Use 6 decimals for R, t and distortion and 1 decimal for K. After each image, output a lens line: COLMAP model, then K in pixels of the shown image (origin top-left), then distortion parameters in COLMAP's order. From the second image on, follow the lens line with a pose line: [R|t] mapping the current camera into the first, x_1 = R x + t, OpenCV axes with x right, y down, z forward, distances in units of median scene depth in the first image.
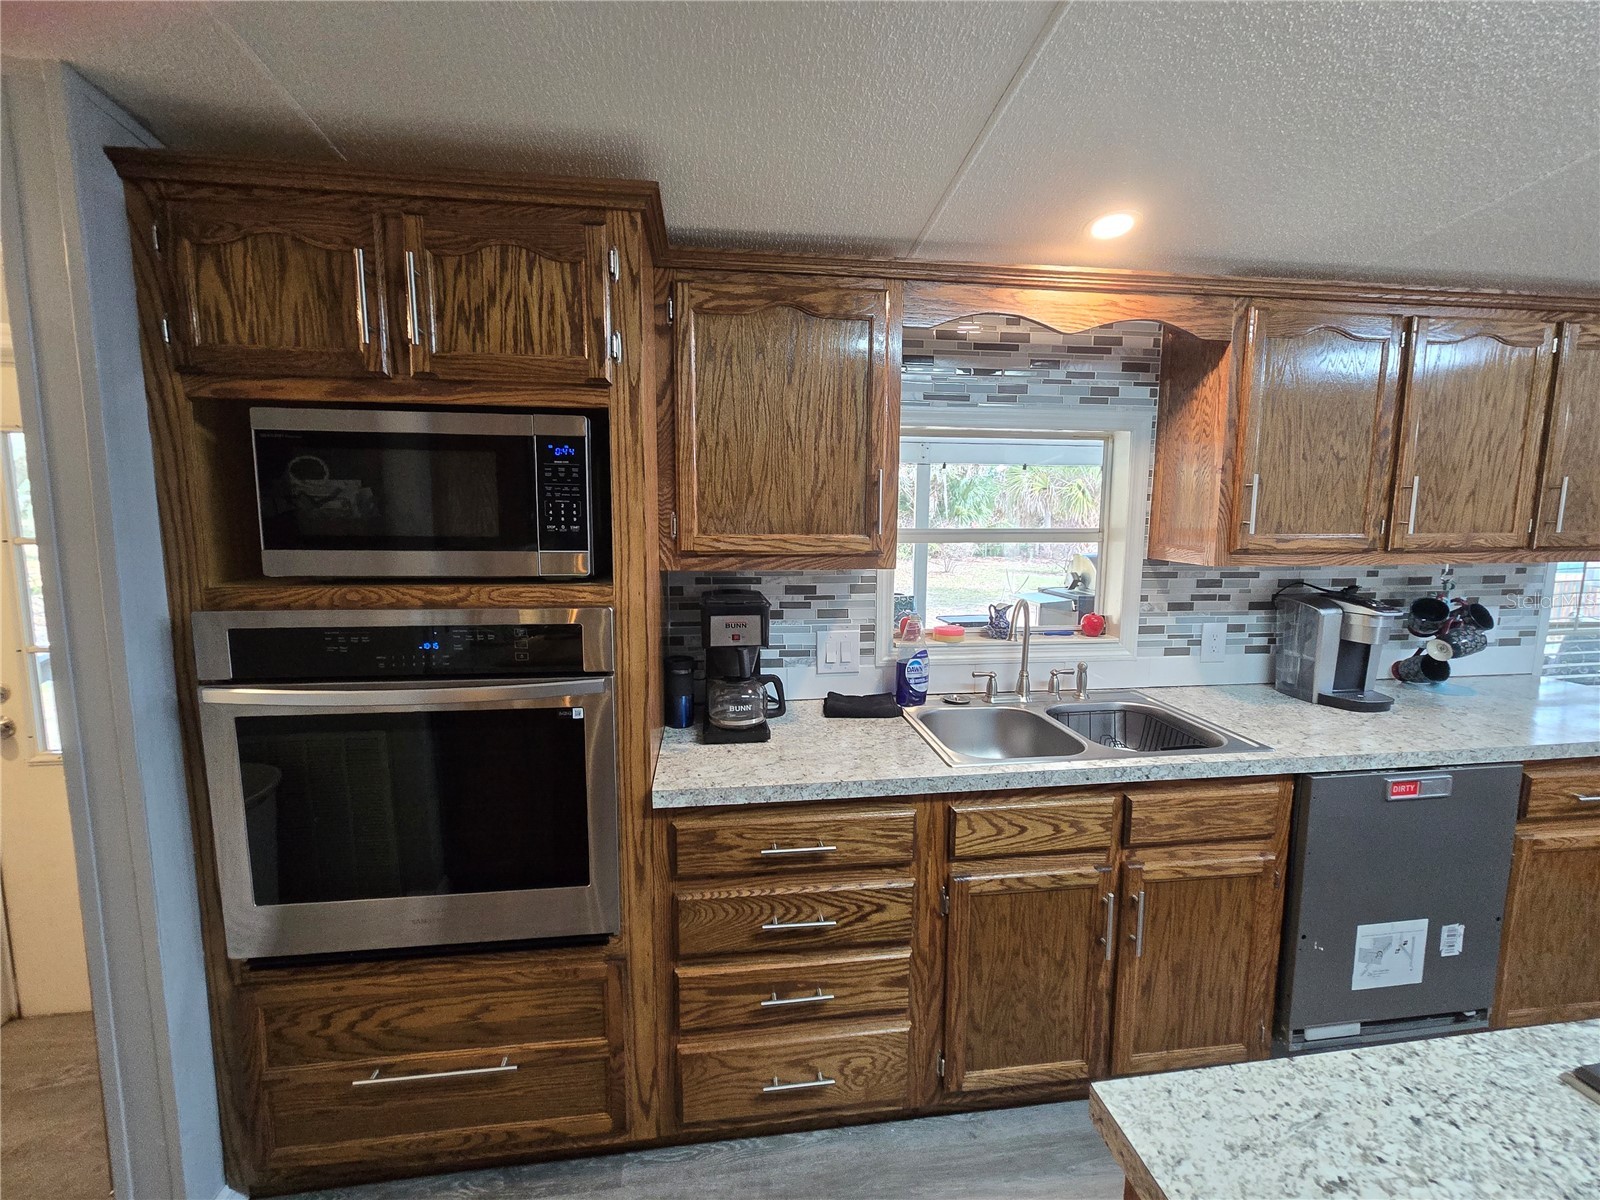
lens RADIAL K [[664.3, 0, 799.7], [0, 664.3, 589.8], [0, 0, 1]] dist [-0.003973, 0.002020]
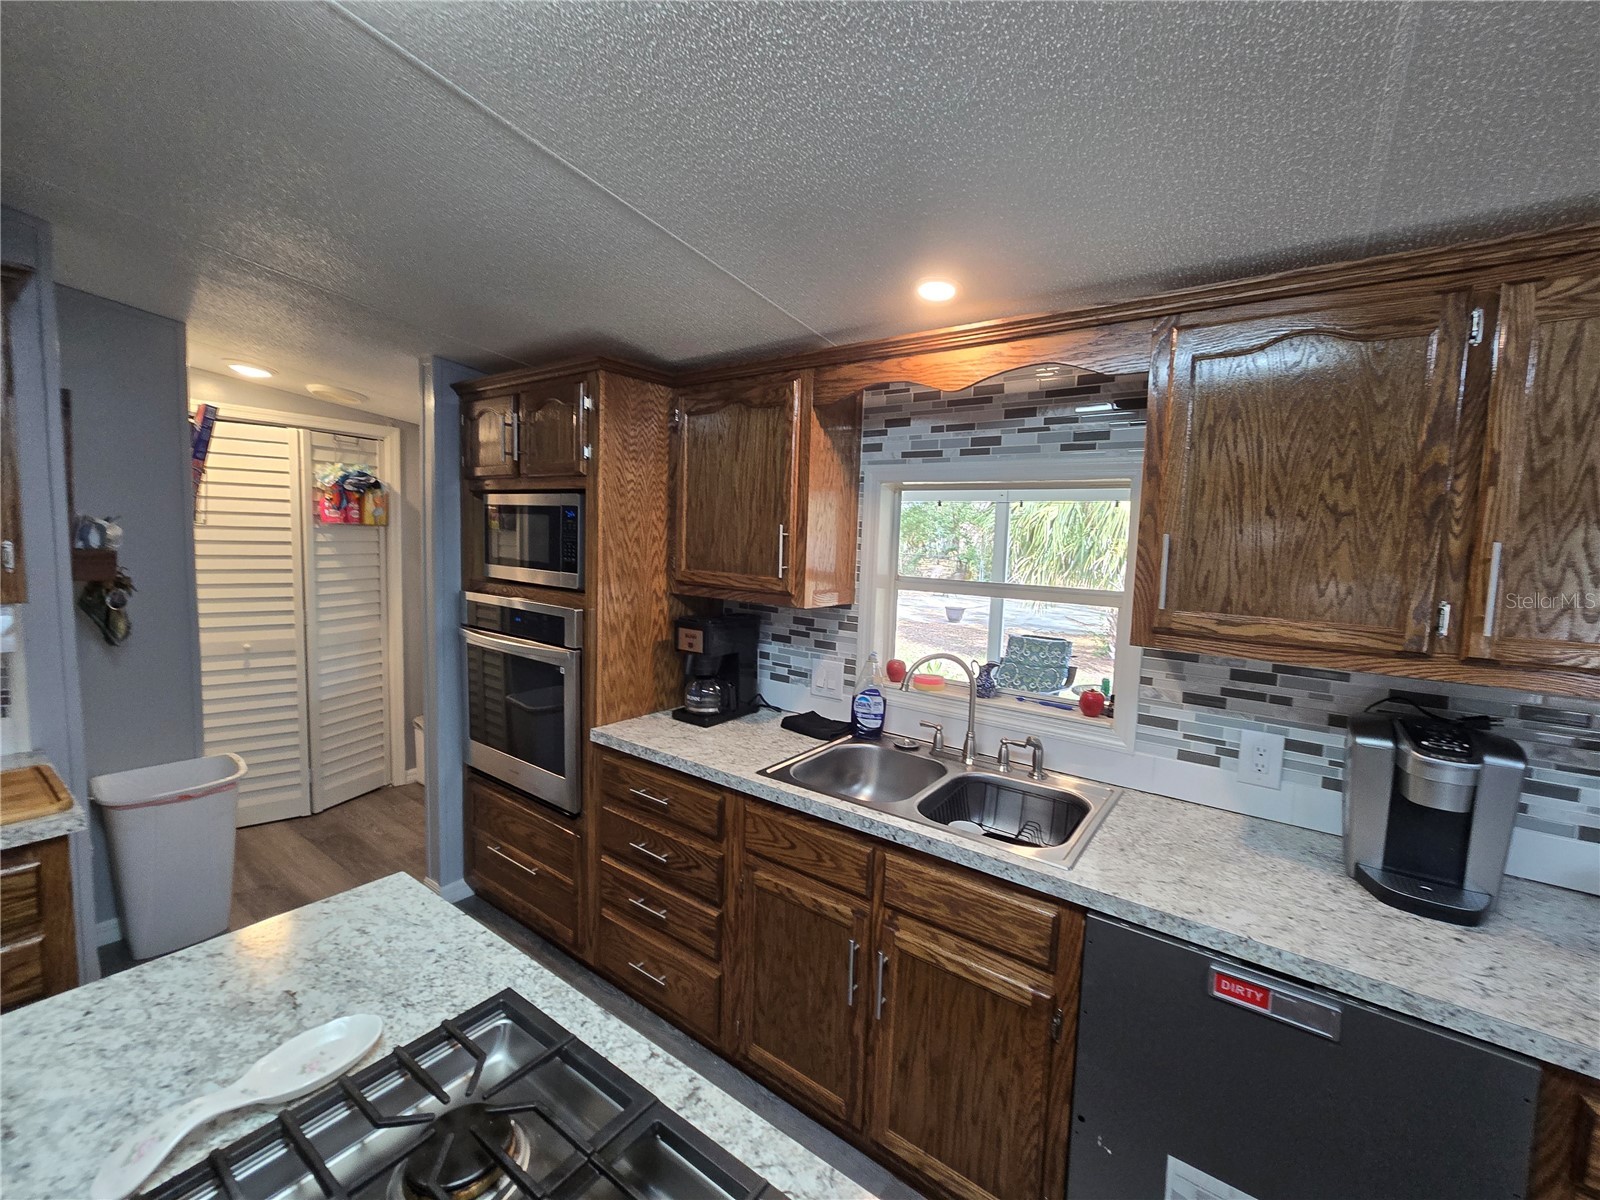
lens RADIAL K [[664.3, 0, 805.0], [0, 664.3, 594.0], [0, 0, 1]] dist [-0.003973, 0.002020]
pose [[0.724118, 0.081745, -0.684814, 0.984059], [-0.113083, 0.993585, -0.000972, -0.057488], [0.680342, 0.078145, 0.728717, 0.147147]]
